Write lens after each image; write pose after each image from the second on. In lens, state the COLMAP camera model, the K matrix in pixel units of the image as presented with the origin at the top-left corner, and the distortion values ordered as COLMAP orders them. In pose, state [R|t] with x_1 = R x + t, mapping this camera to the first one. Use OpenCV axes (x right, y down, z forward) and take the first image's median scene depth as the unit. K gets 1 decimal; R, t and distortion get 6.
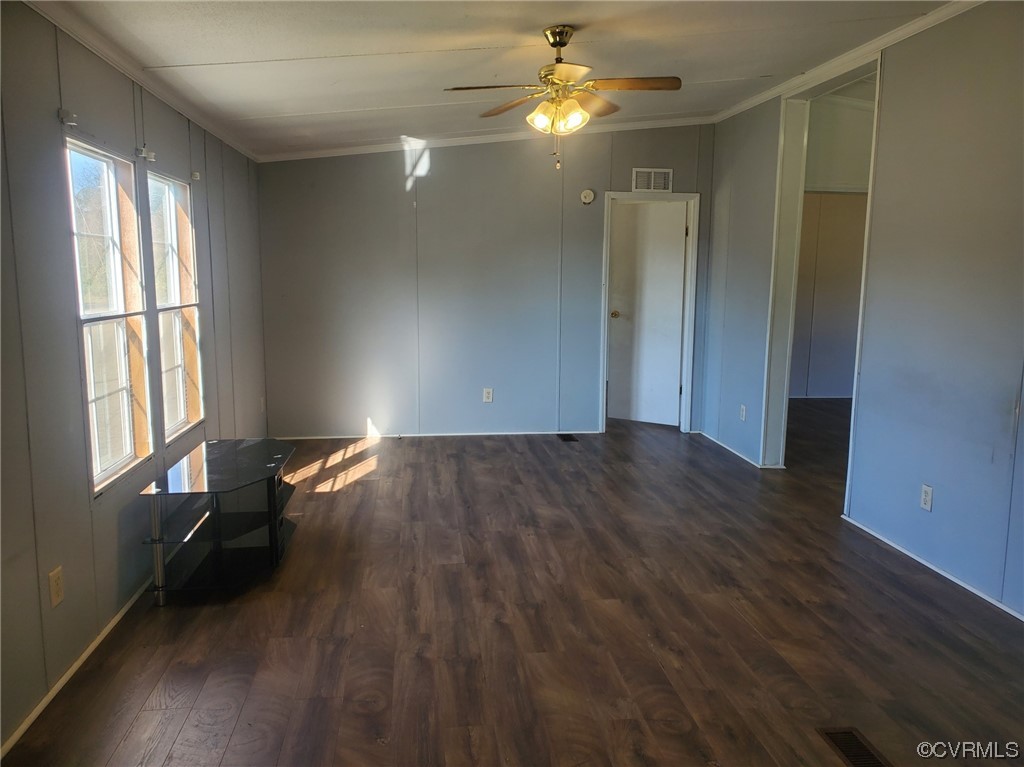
lens RADIAL K [[782.5, 0, 512.0], [0, 782.5, 383.5], [0, 0, 1]] dist [0.005293, -0.000858]
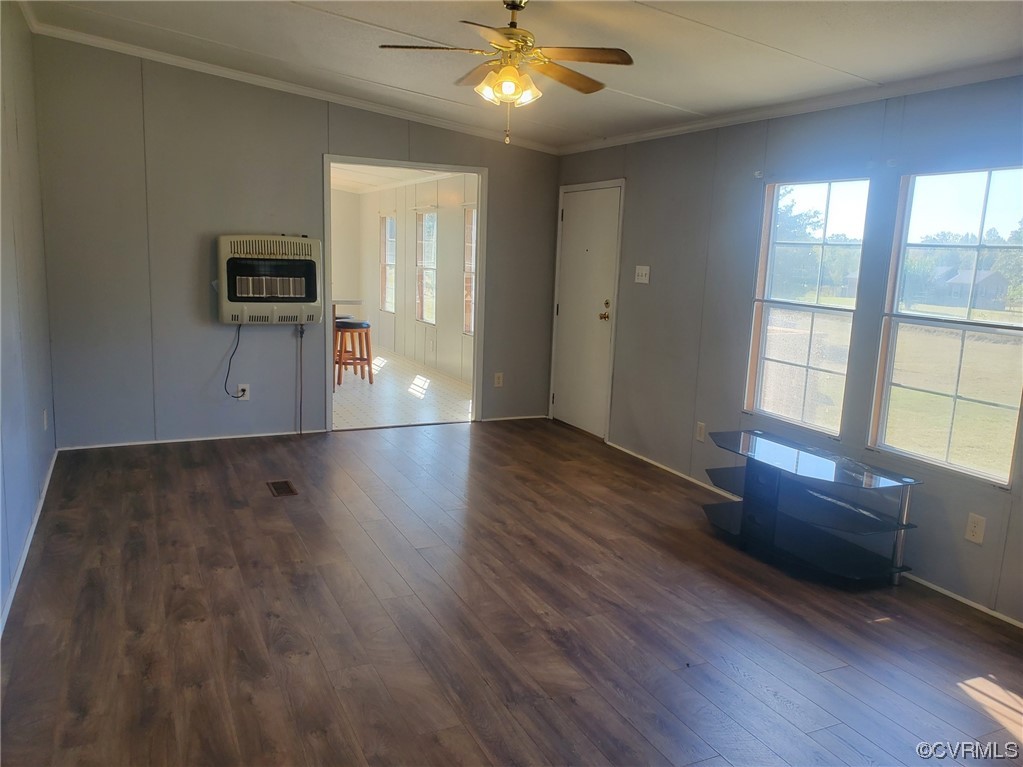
lens RADIAL K [[775.2, 0, 511.5], [0, 775.2, 383.5], [0, 0, 1]] dist [-0.003429, -0.001008]
pose [[-0.947258, 0.005182, -0.320431, 0.320997], [-0.095610, 0.949766, 0.297999, -0.257613], [0.305879, 0.312919, -0.899178, 1.761914]]
